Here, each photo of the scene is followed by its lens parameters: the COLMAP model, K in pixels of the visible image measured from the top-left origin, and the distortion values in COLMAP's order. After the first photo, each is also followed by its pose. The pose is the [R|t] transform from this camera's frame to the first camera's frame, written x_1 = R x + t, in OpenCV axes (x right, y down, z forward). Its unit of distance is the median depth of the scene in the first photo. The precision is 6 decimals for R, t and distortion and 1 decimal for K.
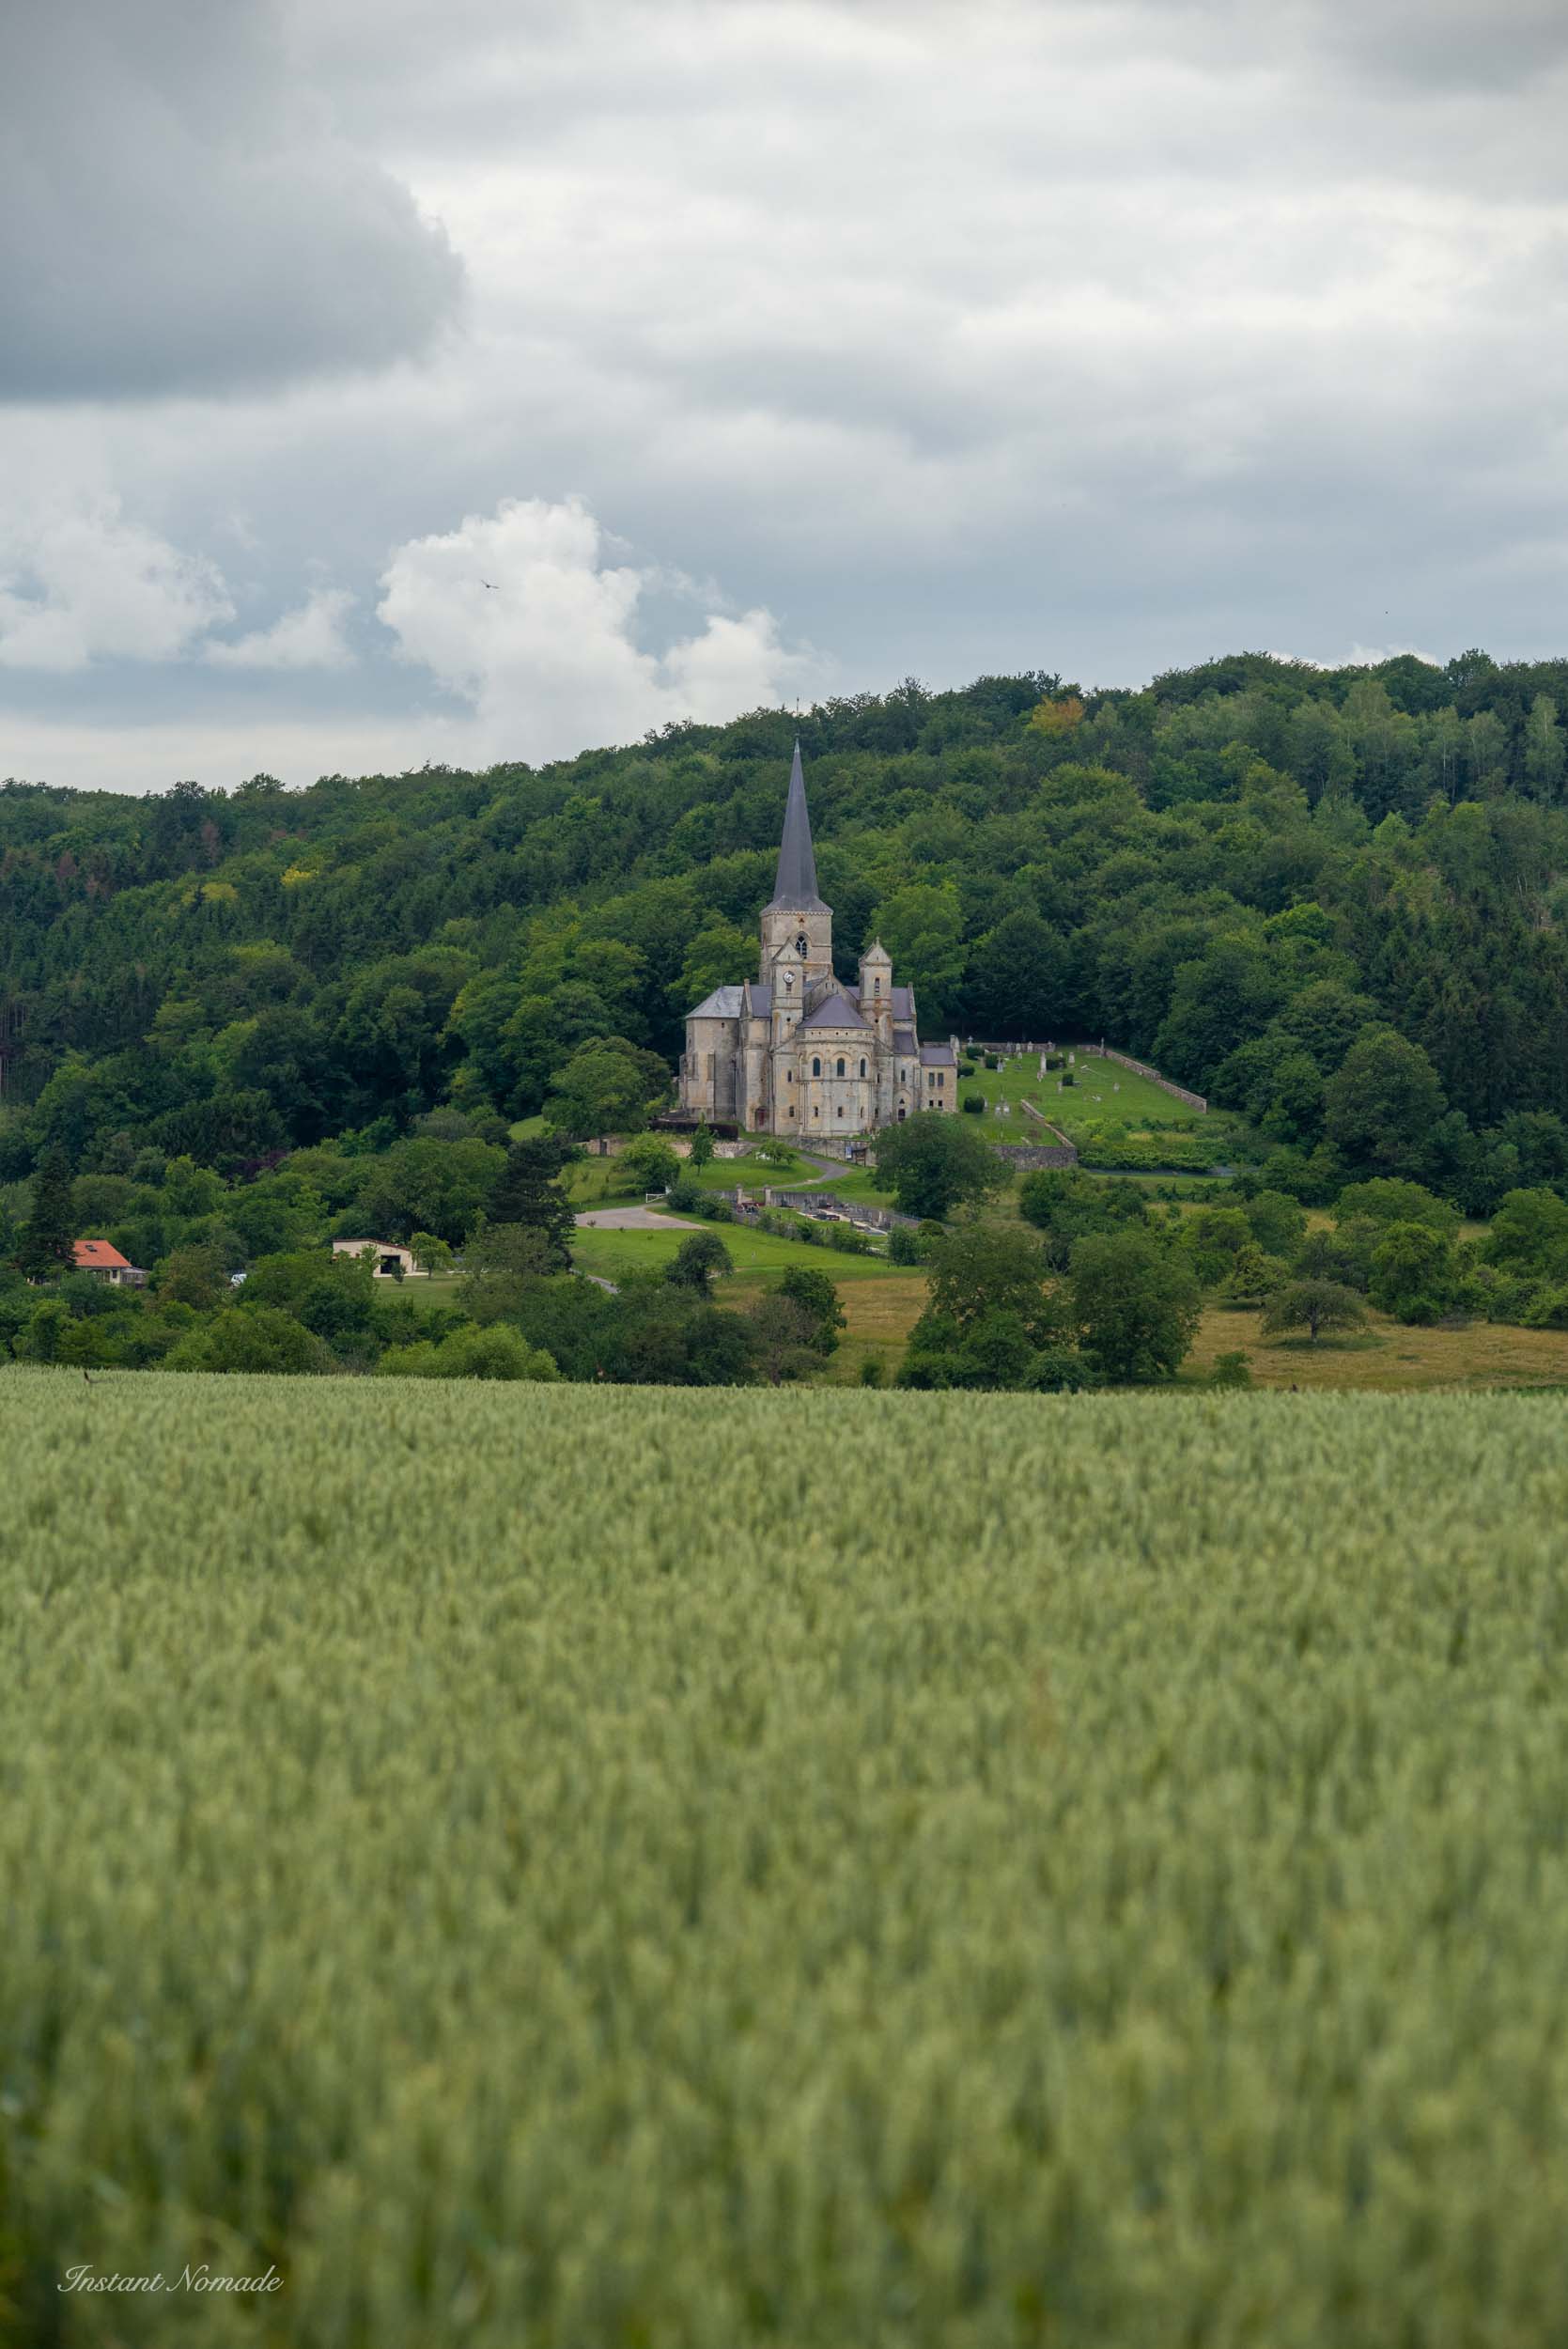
lens RADIAL K [[10332.3, 0, 784.0], [0, 10332.3, 1174.5], [0, 0, 1]] dist [0.521016, 3.707014]
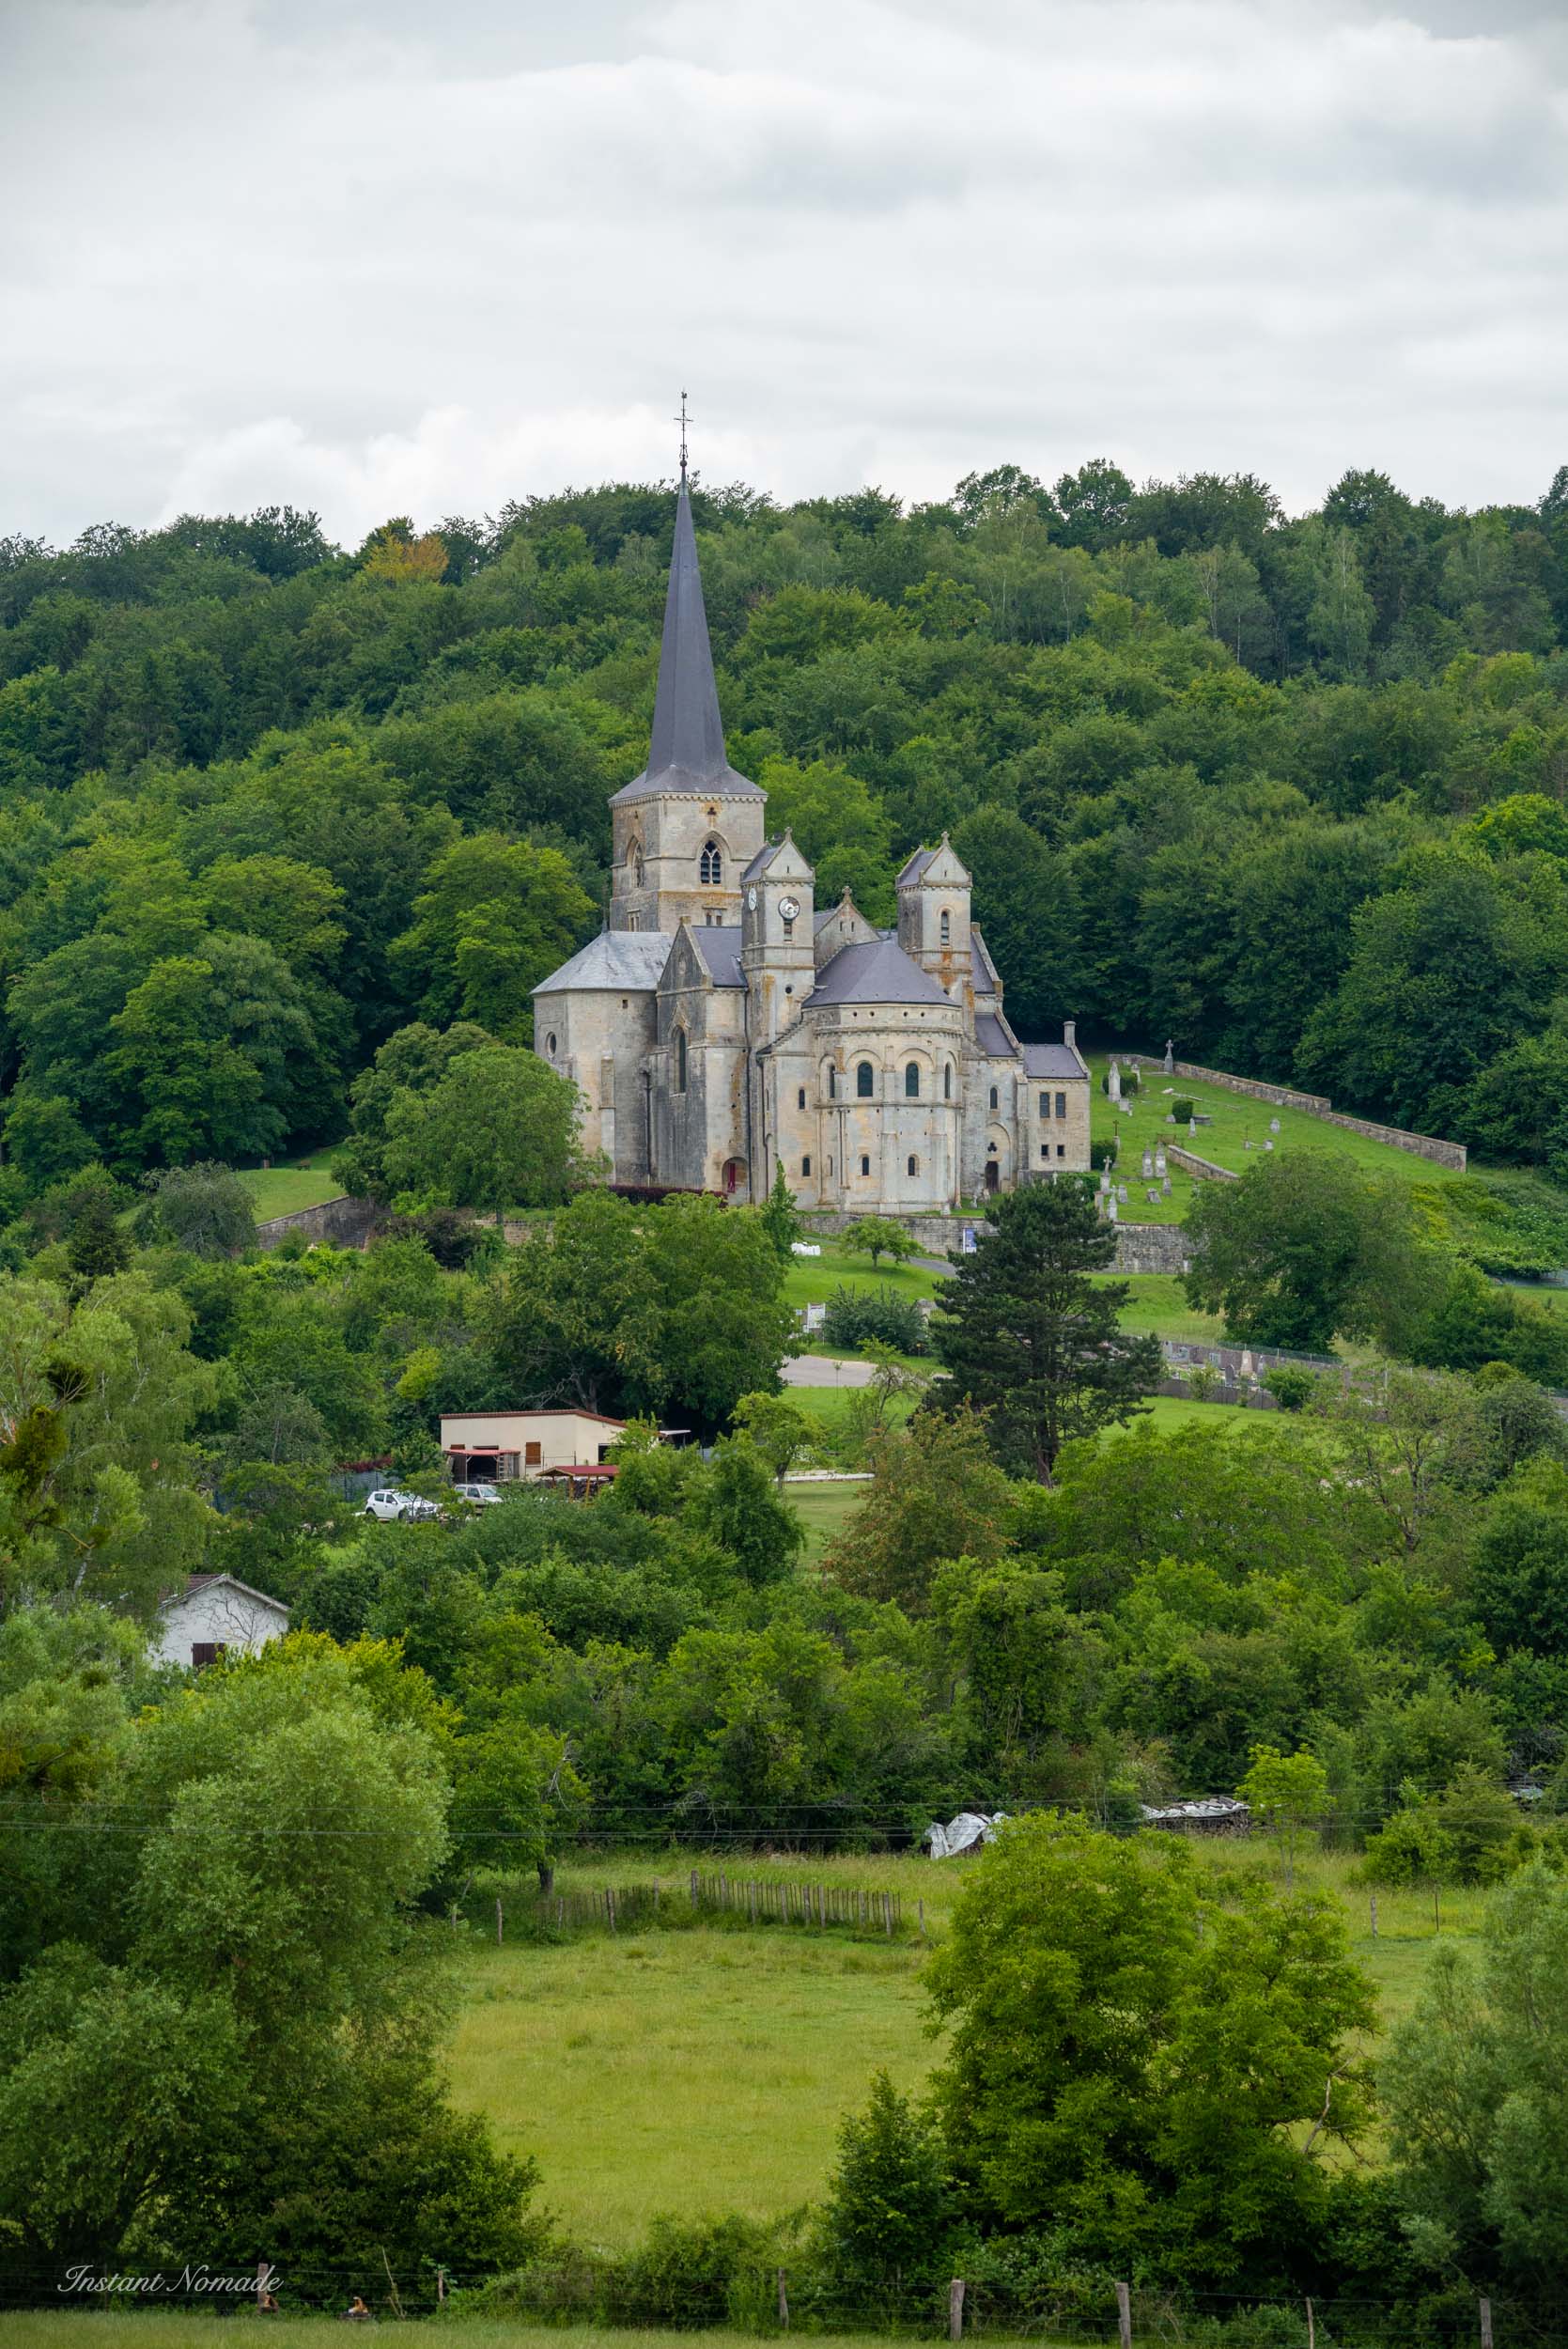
lens RADIAL K [[10332.3, 0, 784.0], [0, 10332.3, 1174.5], [0, 0, 1]] dist [0.521016, 3.707014]
pose [[0.967027, -0.003981, 0.254643, -0.131094], [0.009081, 0.999781, -0.018855, 0.004058], [-0.254512, 0.020546, 0.966851, 0.493410]]
